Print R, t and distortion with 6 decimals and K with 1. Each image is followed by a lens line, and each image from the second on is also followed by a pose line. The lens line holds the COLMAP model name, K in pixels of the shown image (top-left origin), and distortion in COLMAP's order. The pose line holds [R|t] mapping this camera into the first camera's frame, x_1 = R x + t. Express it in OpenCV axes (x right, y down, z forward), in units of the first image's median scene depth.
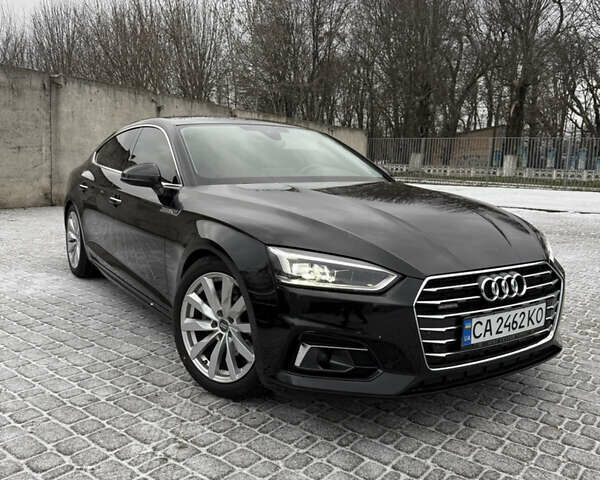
lens RADIAL K [[574.3, 0, 300.1], [0, 574.3, 223.9], [0, 0, 1]] dist [0.160151, -0.326504]
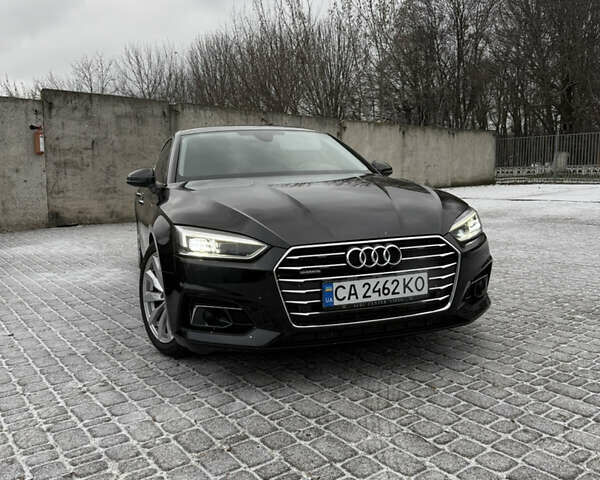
lens RADIAL K [[574.3, 0, 300.1], [0, 574.3, 223.9], [0, 0, 1]] dist [0.160151, -0.326504]
pose [[0.964431, -0.029483, -0.262687, 0.513270], [0.023569, 0.999393, -0.025637, 0.071959], [0.263283, 0.018534, 0.964541, -0.101495]]
